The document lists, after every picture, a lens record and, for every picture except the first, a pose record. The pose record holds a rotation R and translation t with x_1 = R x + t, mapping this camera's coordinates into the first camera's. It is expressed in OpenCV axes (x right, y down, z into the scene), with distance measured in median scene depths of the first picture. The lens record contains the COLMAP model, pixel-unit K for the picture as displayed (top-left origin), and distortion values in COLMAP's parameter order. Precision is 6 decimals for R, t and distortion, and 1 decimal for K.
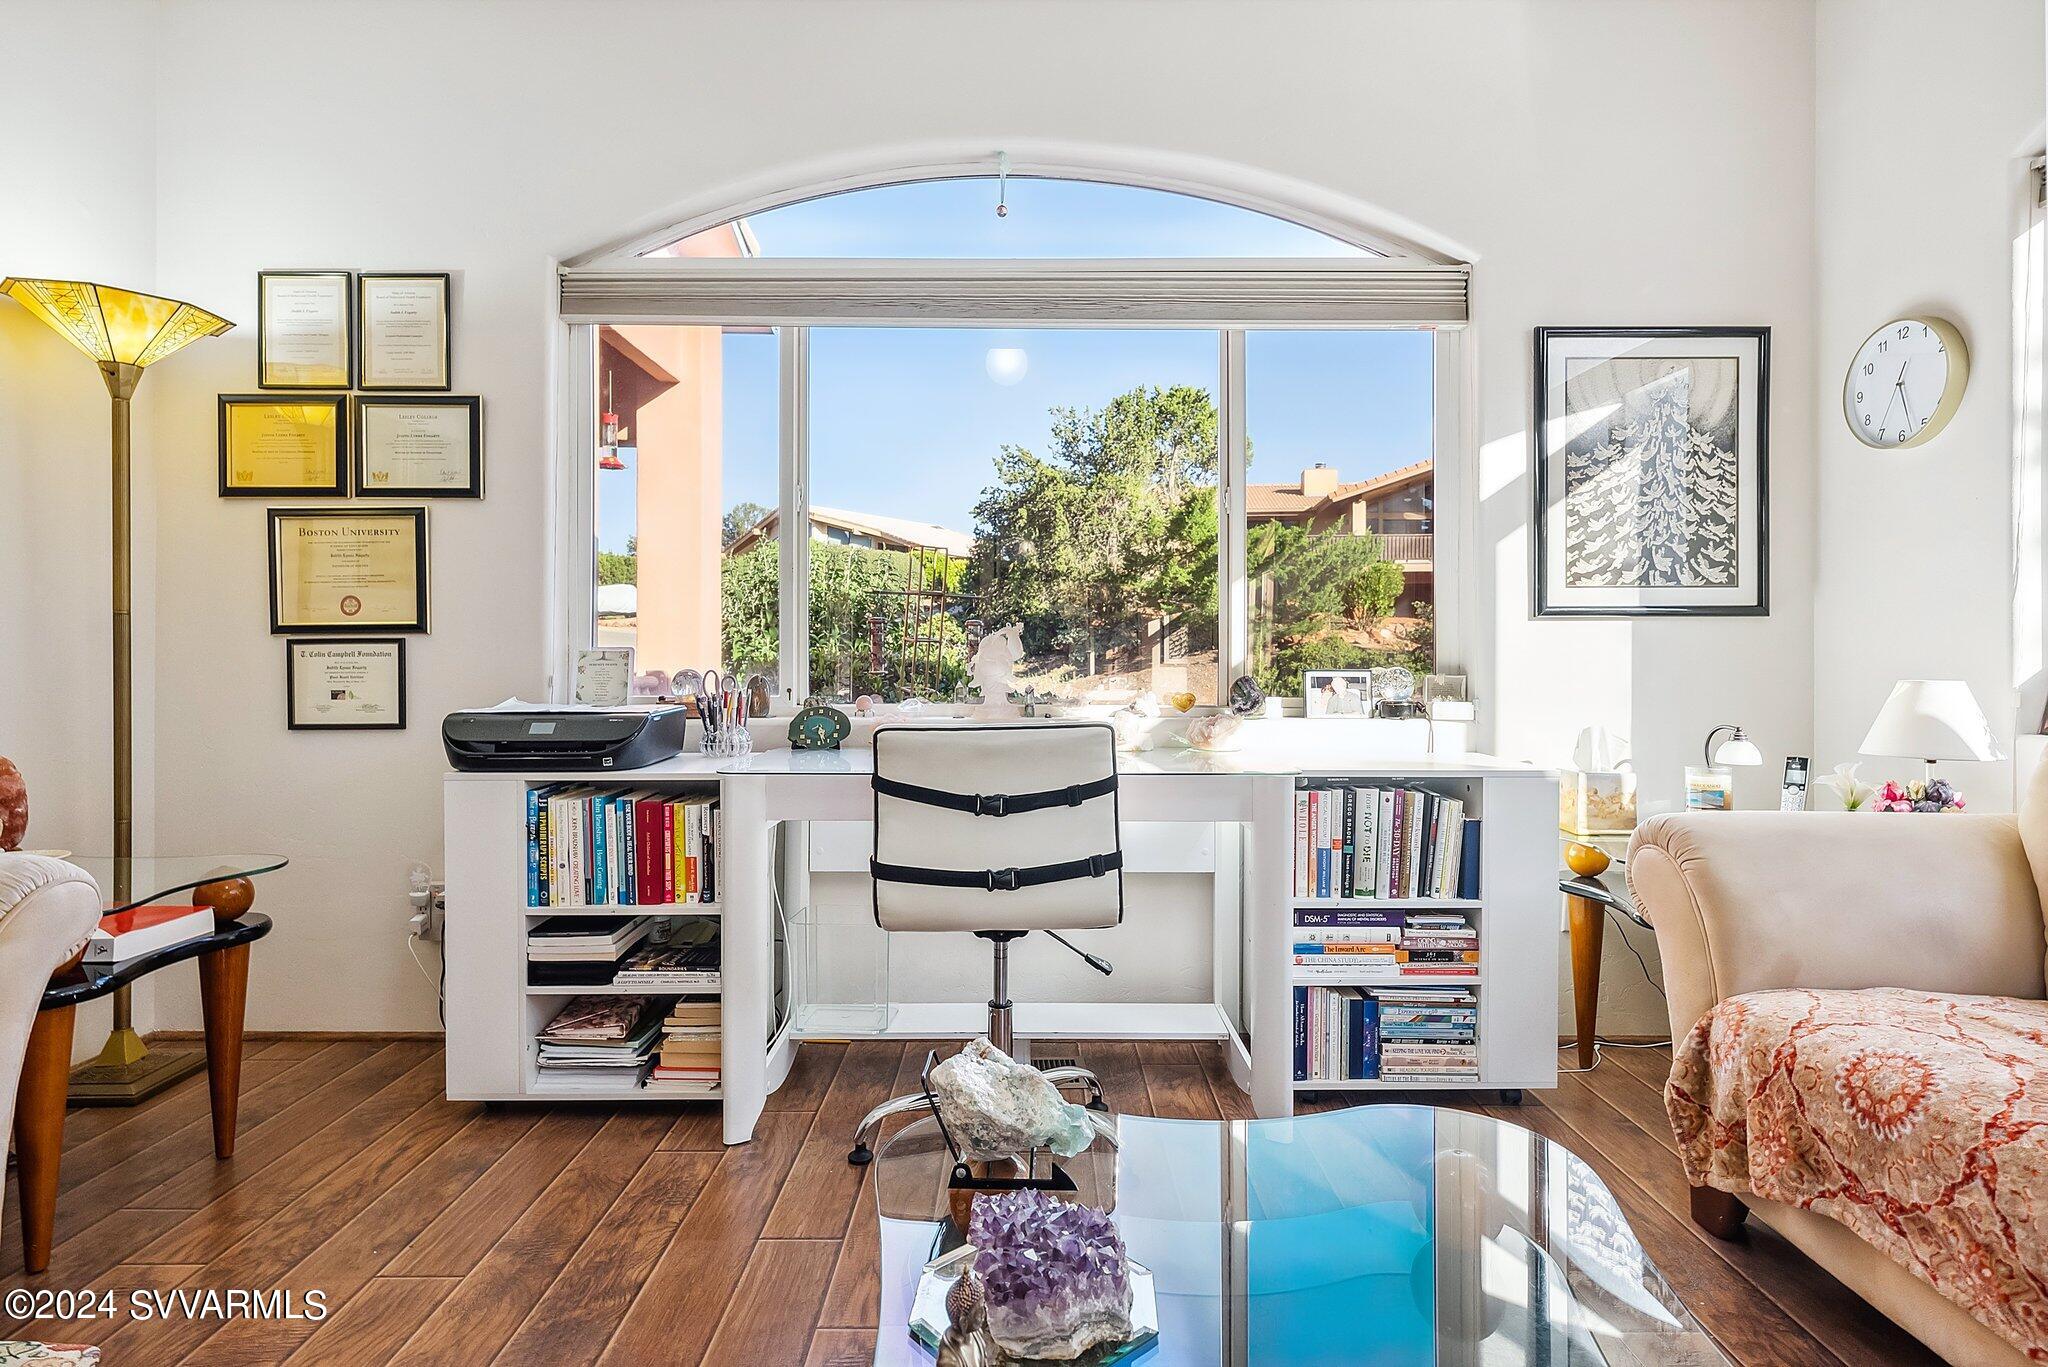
lens RADIAL K [[1046.5, 0, 1029.5], [0, 1046.5, 661.8], [0, 0, 1]] dist [0.006005, -0.000350]
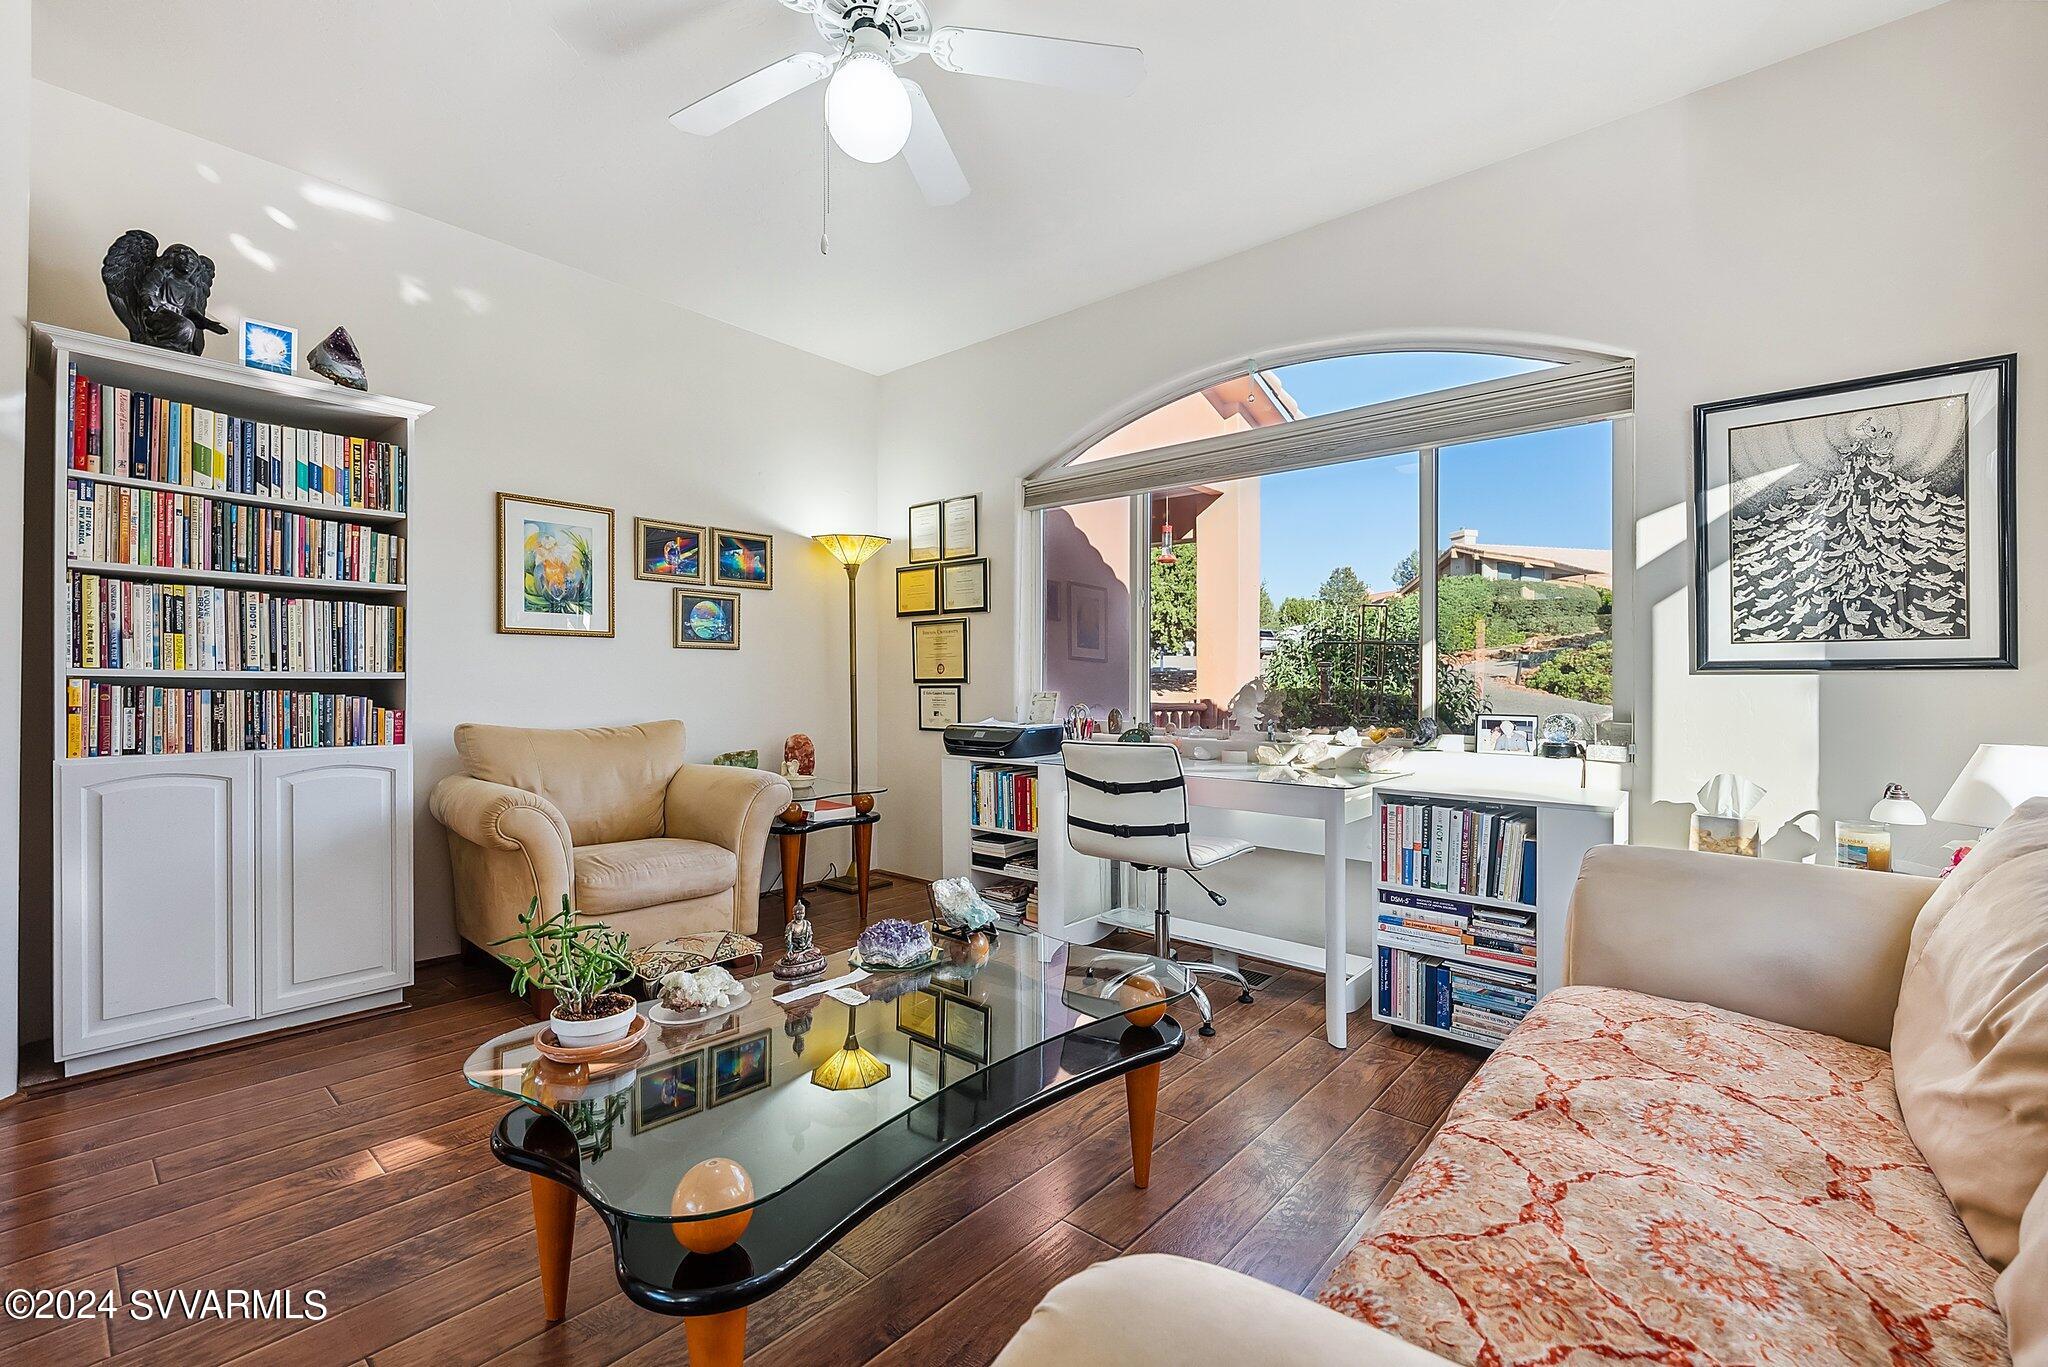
lens RADIAL K [[885.4, 0, 1012.6], [0, 885.4, 683.5], [0, 0, 1]] dist [0.001053, 0.000139]
pose [[0.746310, 0.003893, -0.665587, 0.622220], [-0.005704, 0.999984, -0.000547, -0.028318], [0.665574, 0.004205, 0.746320, -0.174974]]
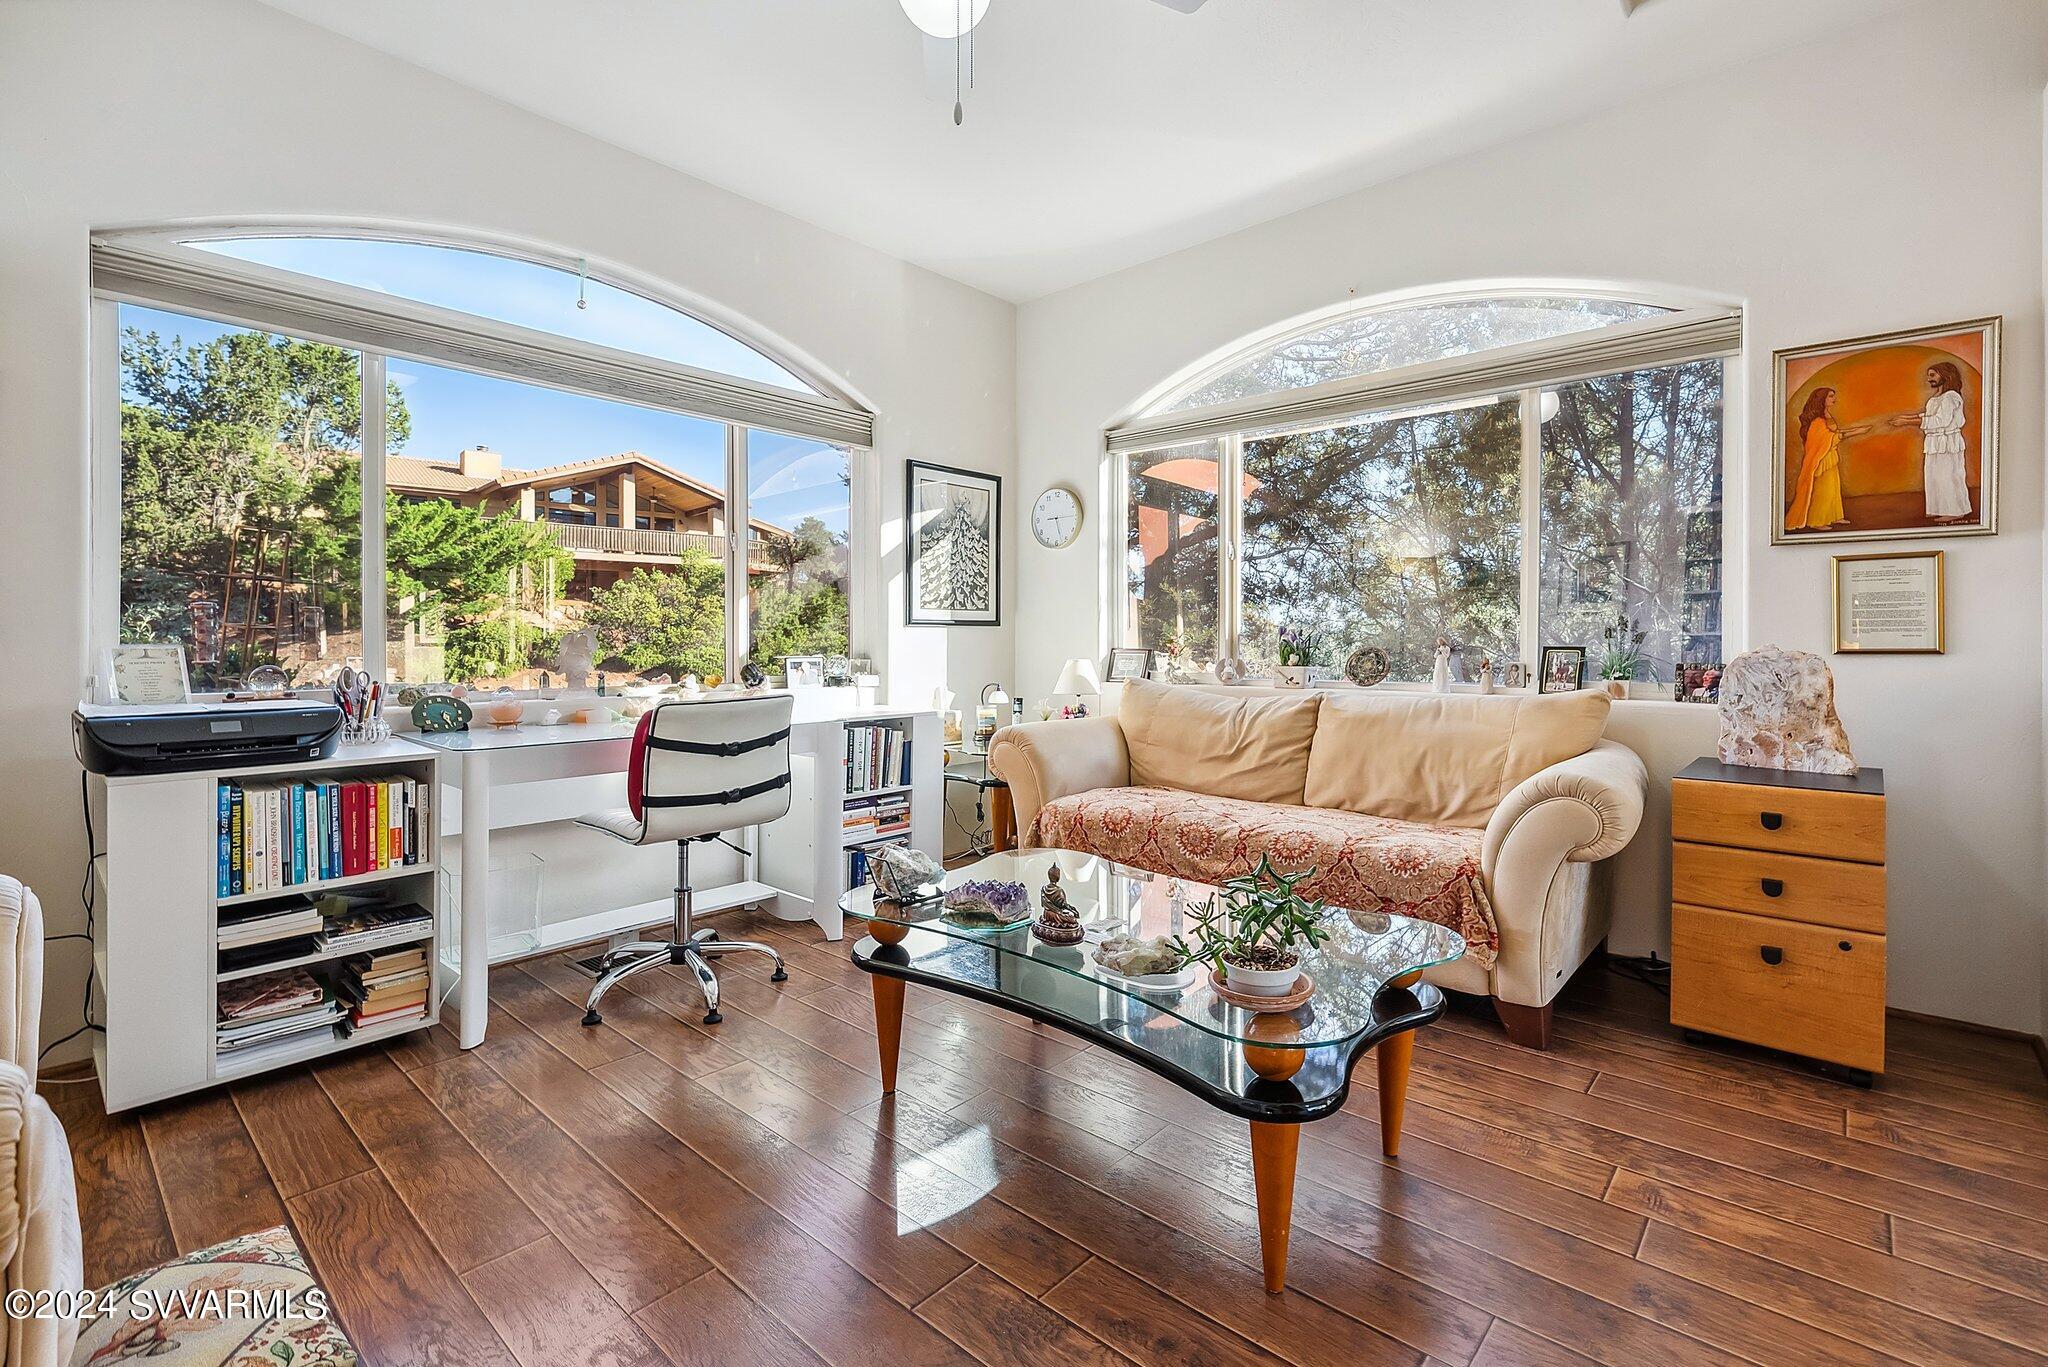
lens RADIAL K [[928.1, 0, 1061.3], [0, 928.1, 649.6], [0, 0, 1]] dist [0.002373, -0.000046]
pose [[0.647397, -0.008746, 0.762102, -0.579684], [-0.000250, 0.999932, 0.011688, -0.022427], [-0.762153, -0.007757, 0.647351, -0.213795]]
